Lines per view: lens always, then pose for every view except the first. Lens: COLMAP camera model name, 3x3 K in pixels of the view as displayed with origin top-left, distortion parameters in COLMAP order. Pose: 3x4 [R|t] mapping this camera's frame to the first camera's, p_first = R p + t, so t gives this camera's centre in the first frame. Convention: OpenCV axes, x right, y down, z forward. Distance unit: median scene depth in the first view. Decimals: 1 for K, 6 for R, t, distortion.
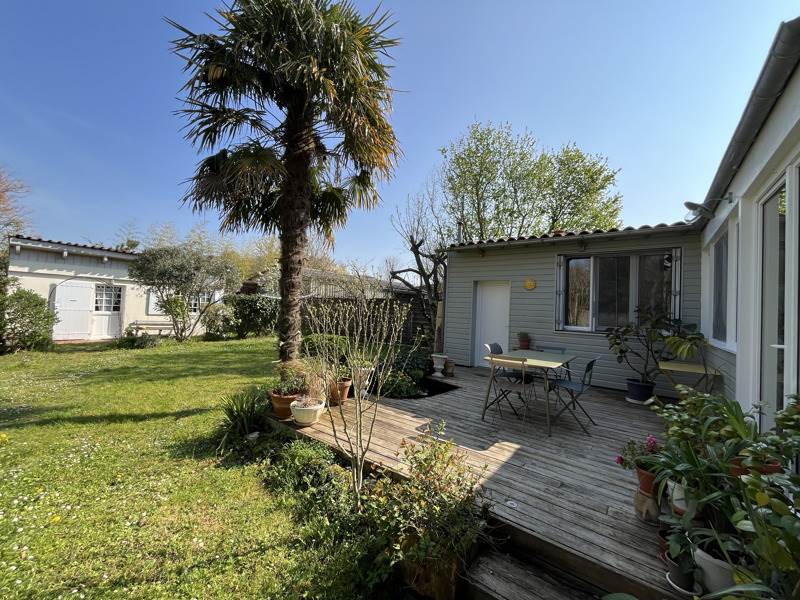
lens RADIAL K [[323.6, 0, 399.3], [0, 323.6, 299.4], [0, 0, 1]] dist [-0.014499, -0.000244]
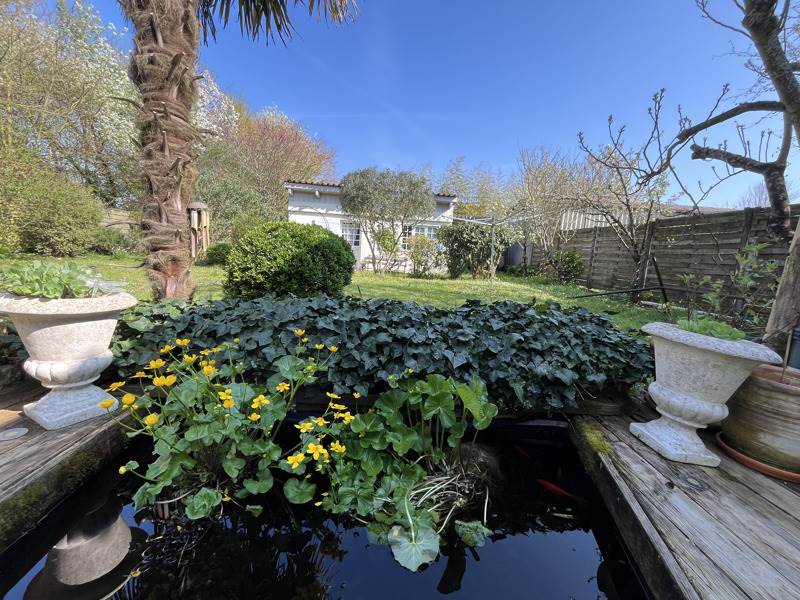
lens RADIAL K [[323.6, 0, 399.0], [0, 323.6, 299.5], [0, 0, 1]] dist [-0.014499, -0.000244]
pose [[0.607684, 0.113034, -0.786093, 0.098366], [-0.020036, 0.991687, 0.127108, 0.082062], [0.793926, -0.061491, 0.604897, 0.474302]]
